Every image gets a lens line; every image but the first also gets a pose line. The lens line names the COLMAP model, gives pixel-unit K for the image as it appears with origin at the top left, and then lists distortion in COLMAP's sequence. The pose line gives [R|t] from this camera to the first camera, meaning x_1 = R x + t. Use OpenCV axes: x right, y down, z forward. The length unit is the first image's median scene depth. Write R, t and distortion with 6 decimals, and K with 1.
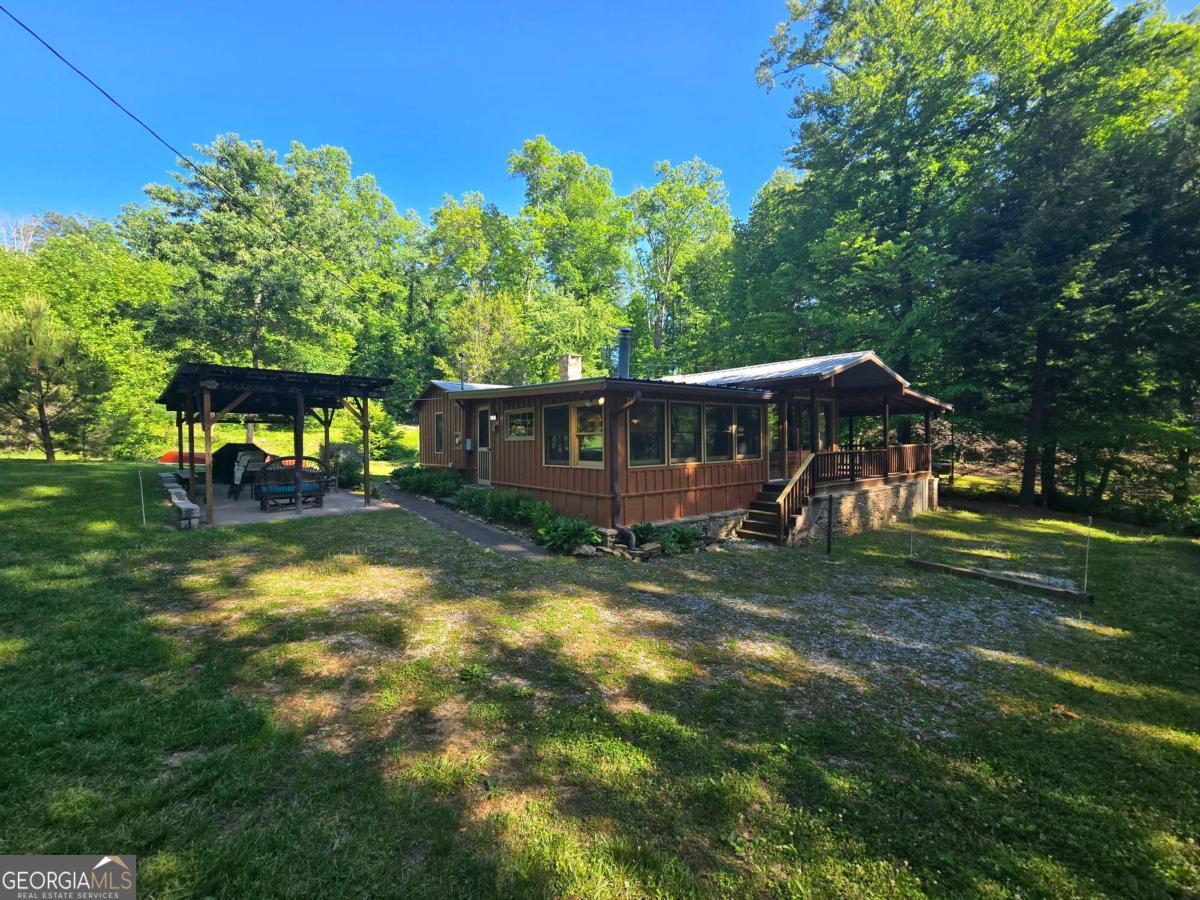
lens RADIAL K [[491.9, 0, 599.1], [0, 491.9, 445.9], [0, 0, 1]] dist [0.001370, -0.000292]
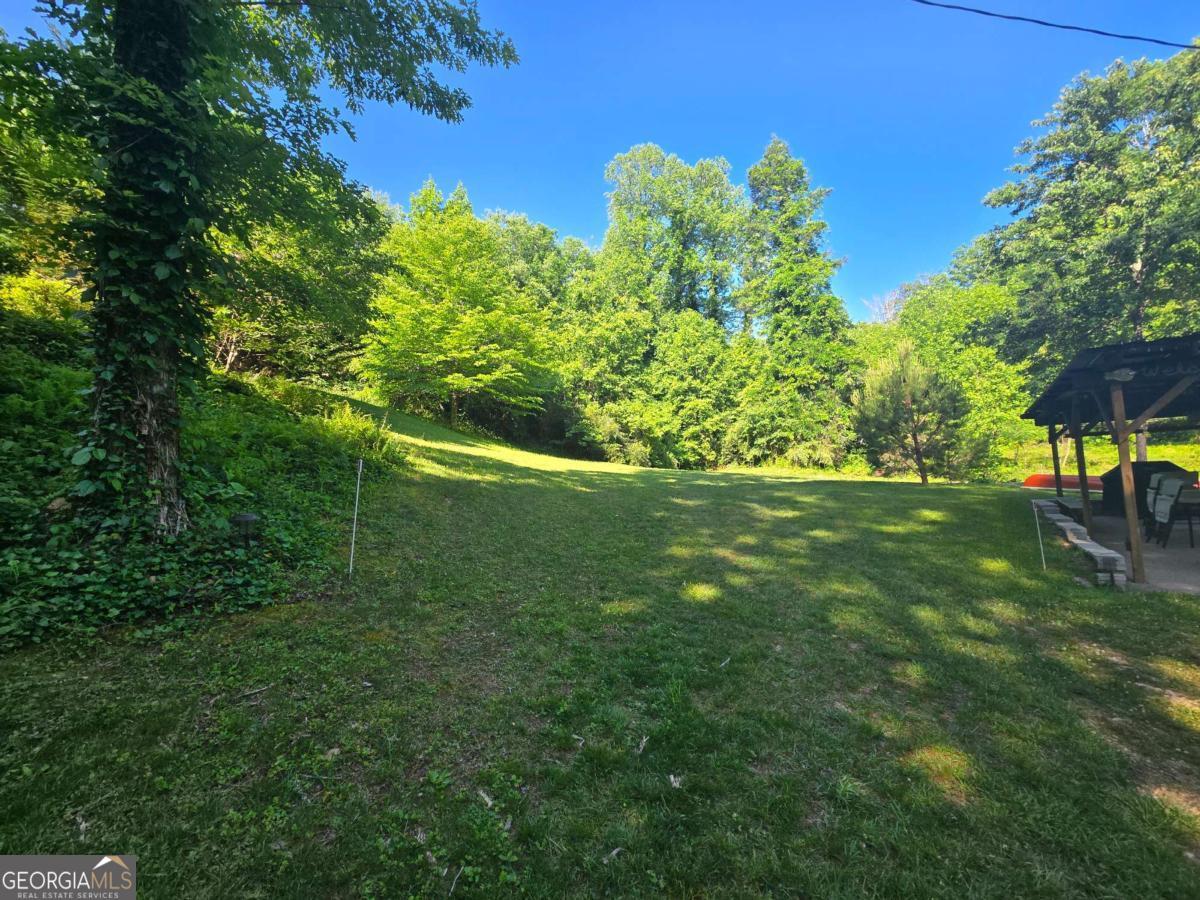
lens RADIAL K [[491.9, 0, 594.7], [0, 491.9, 448.5], [0, 0, 1]] dist [0.001370, -0.000292]
pose [[0.155309, -0.065927, -0.985664, -0.134198], [0.027538, 0.997672, -0.062391, -0.000807], [0.987482, -0.017454, 0.156763, 0.096657]]
